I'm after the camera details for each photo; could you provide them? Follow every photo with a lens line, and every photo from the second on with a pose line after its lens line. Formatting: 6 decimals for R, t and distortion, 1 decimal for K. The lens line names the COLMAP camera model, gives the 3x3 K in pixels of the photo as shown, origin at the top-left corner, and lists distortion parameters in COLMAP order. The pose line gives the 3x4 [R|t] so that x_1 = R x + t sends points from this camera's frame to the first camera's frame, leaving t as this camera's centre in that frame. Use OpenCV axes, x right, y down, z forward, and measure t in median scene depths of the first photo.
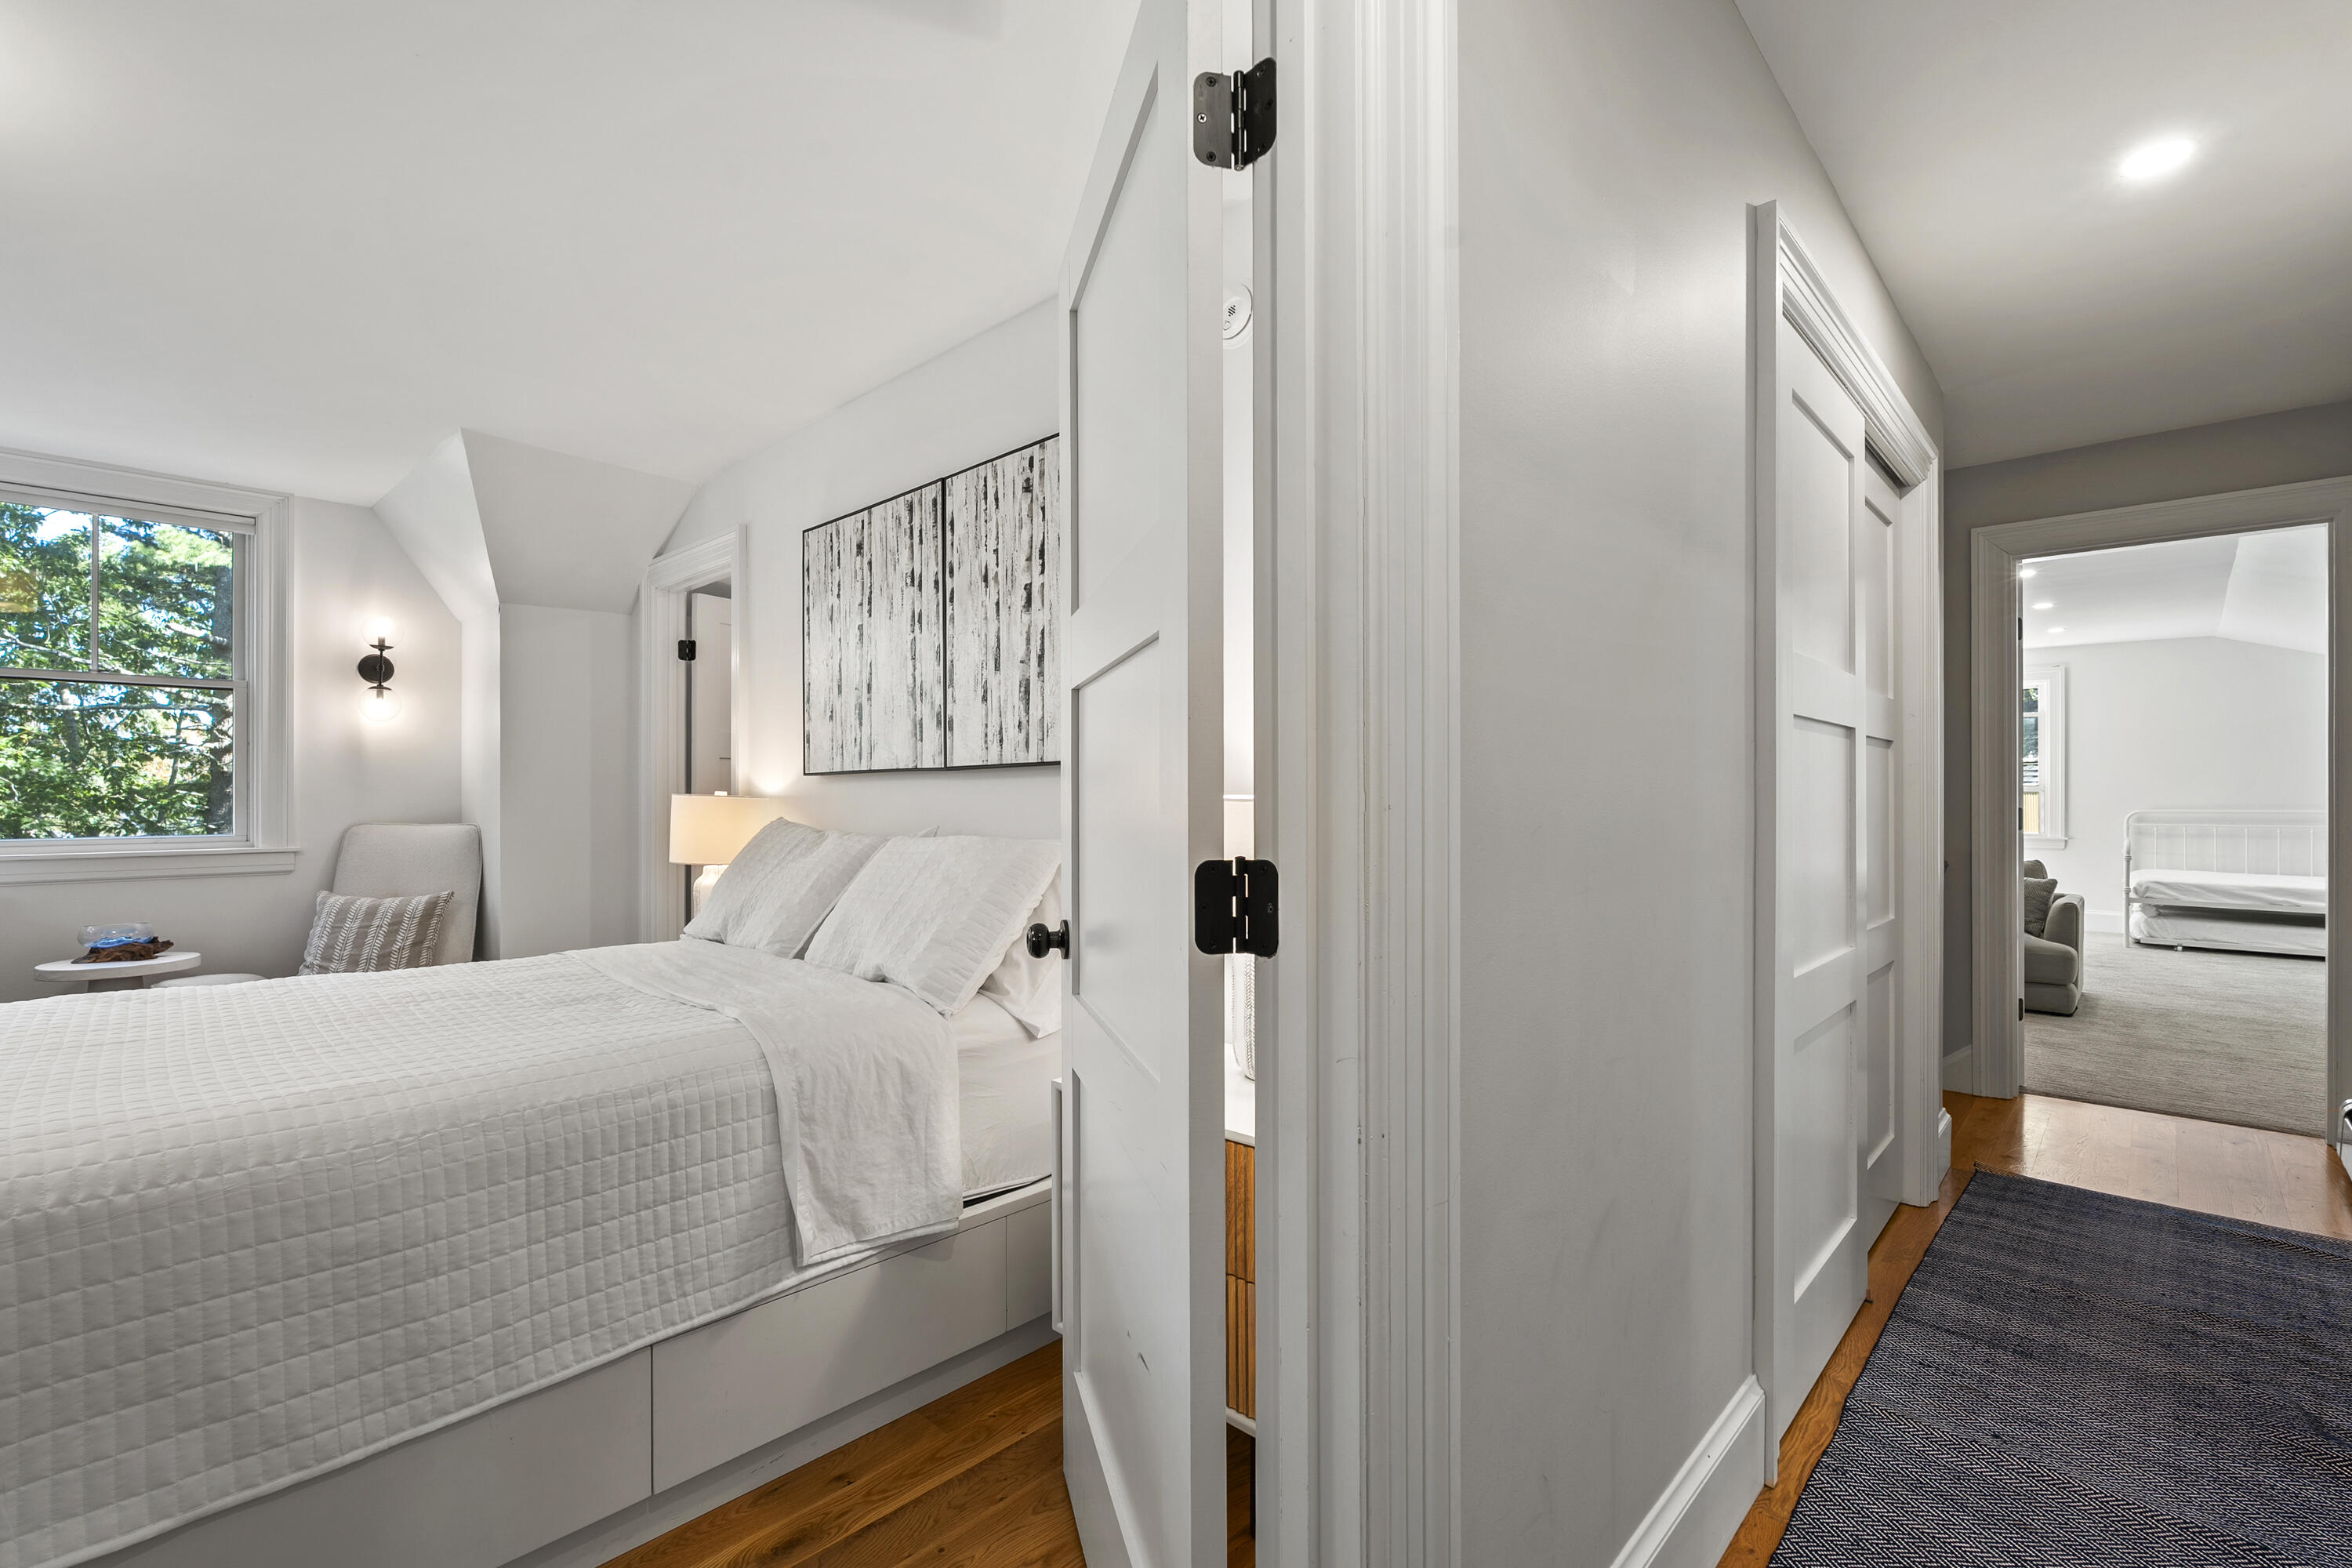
lens RADIAL K [[1046.6, 0, 1170.7], [0, 1046.6, 790.9], [0, 0, 1]] dist [-0.005035, -0.000312]
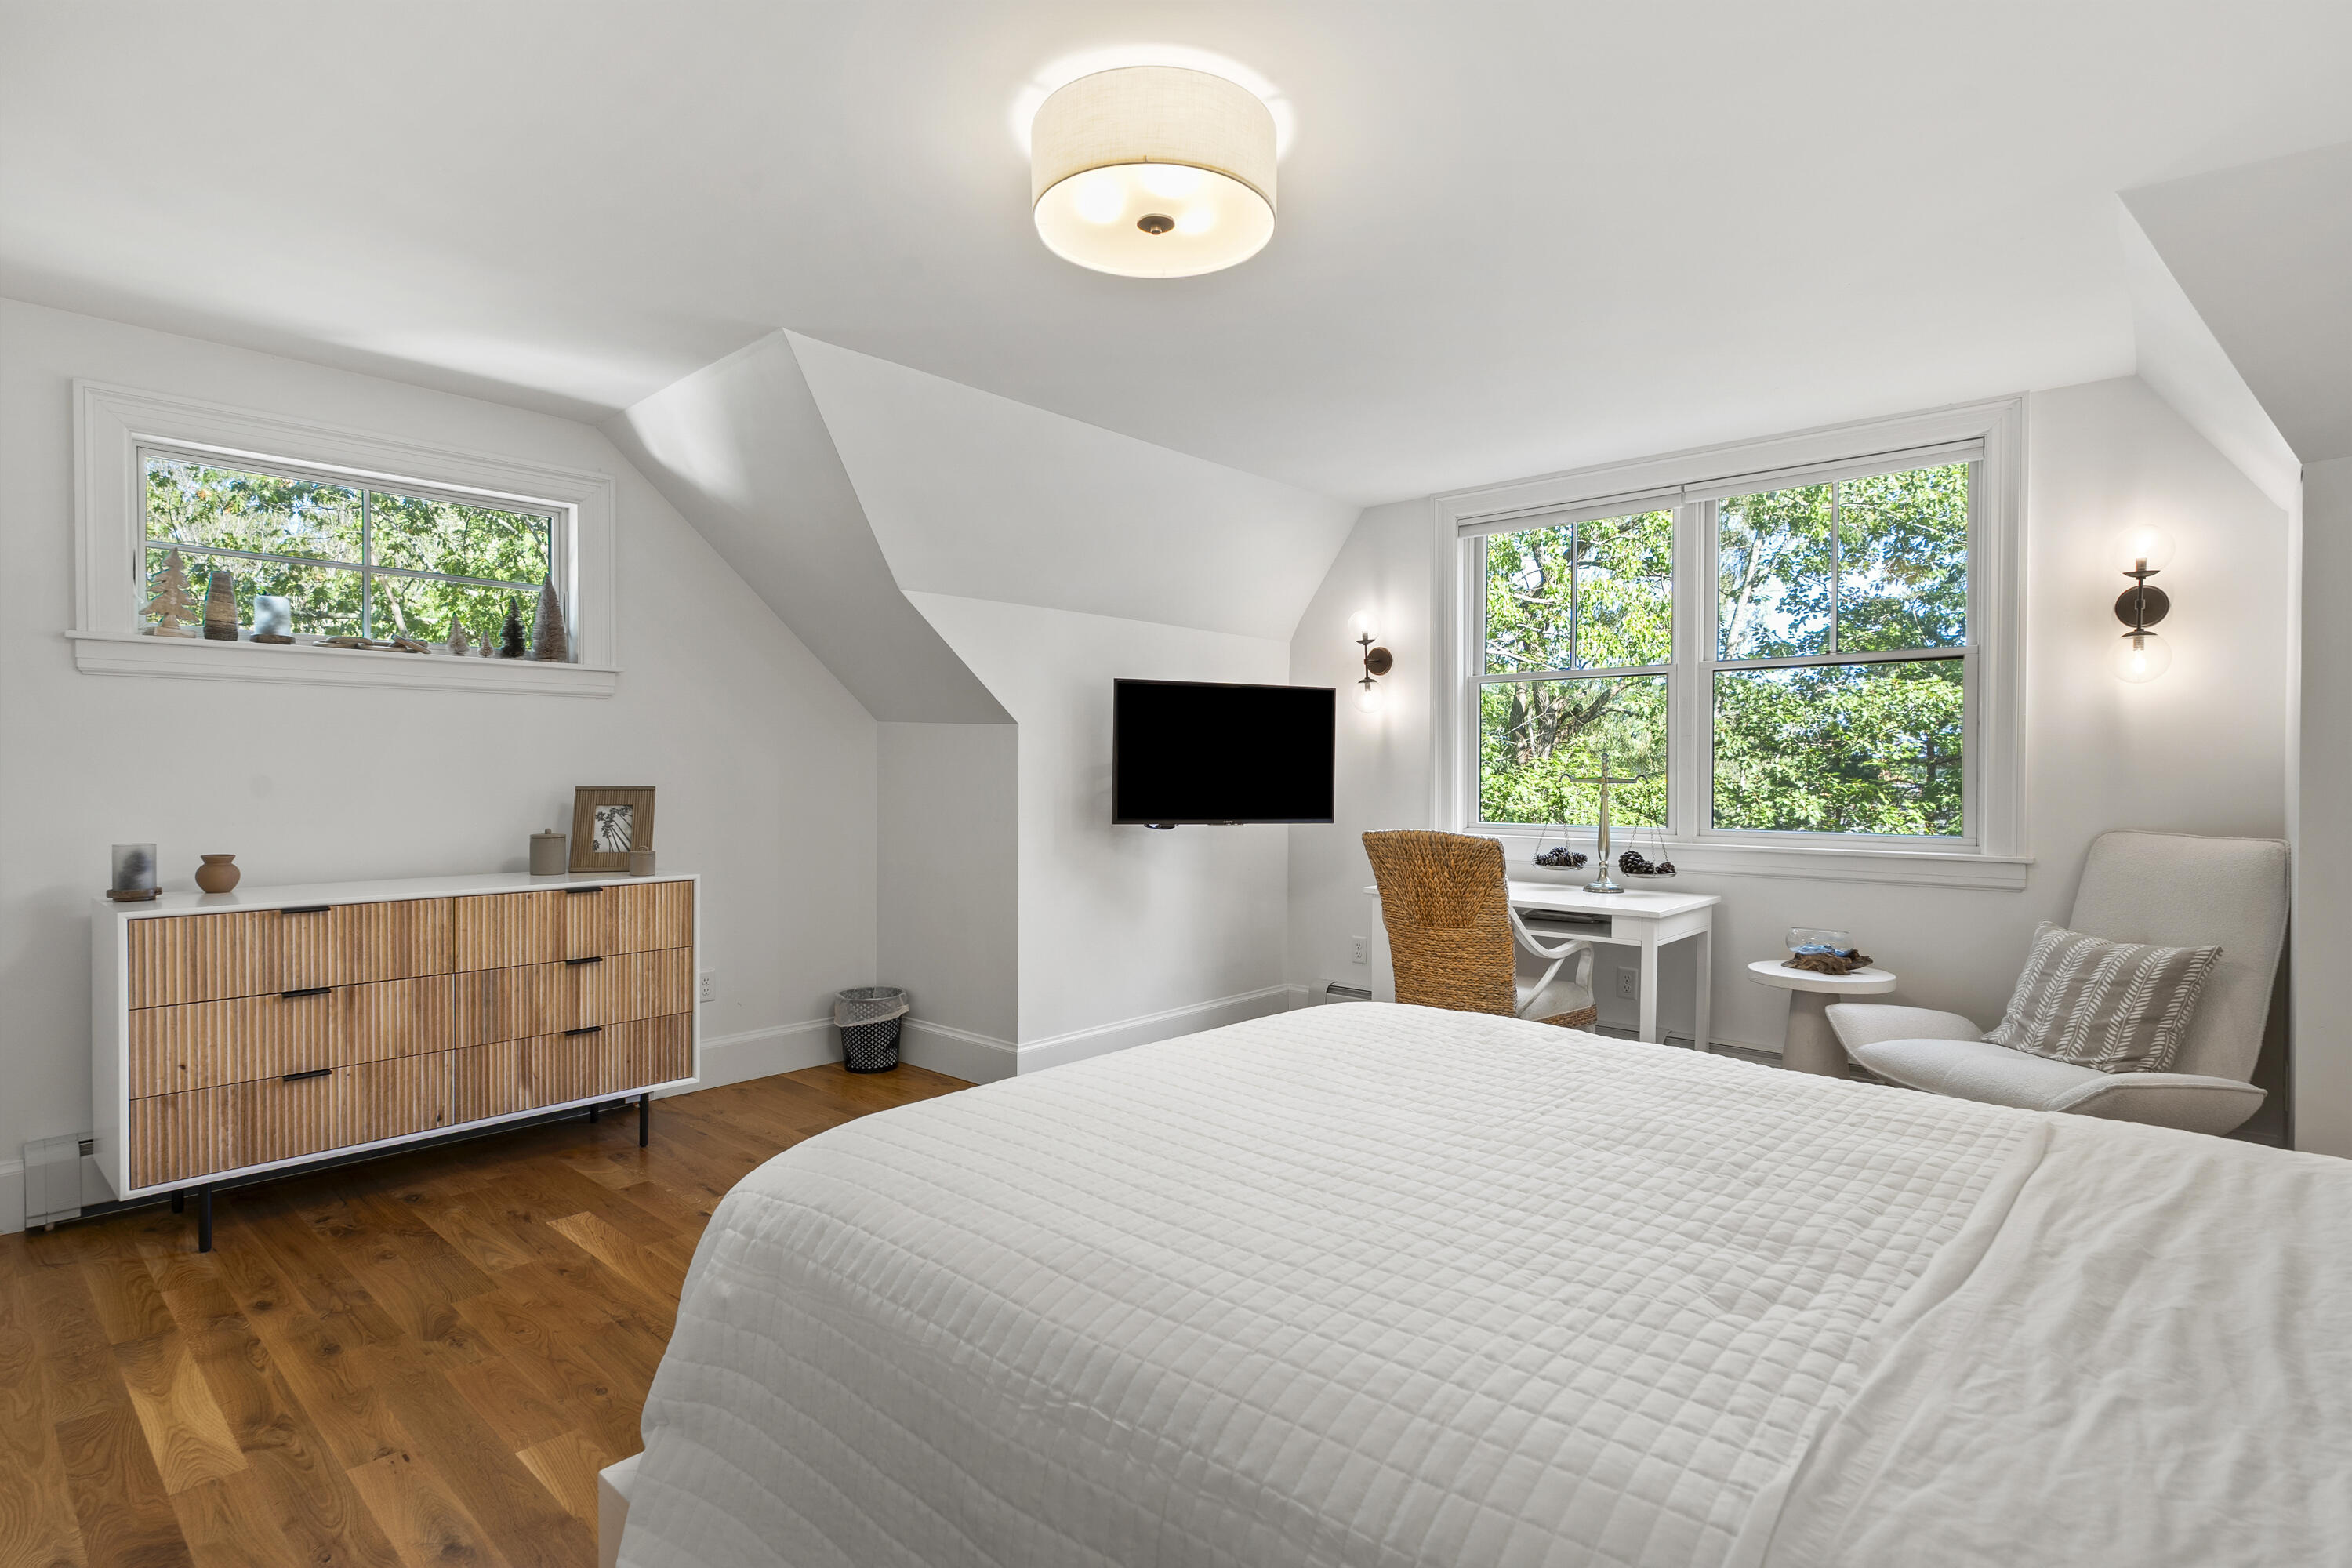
lens RADIAL K [[1174.5, 0, 1165.1], [0, 1174.5, 780.6], [0, 0, 1]] dist [0.001178, 0.000173]
pose [[0.026711, 0.004848, -0.999631, -0.005587], [-0.000377, 0.999988, 0.004839, -0.006489], [0.999643, 0.000247, 0.026712, 0.370280]]
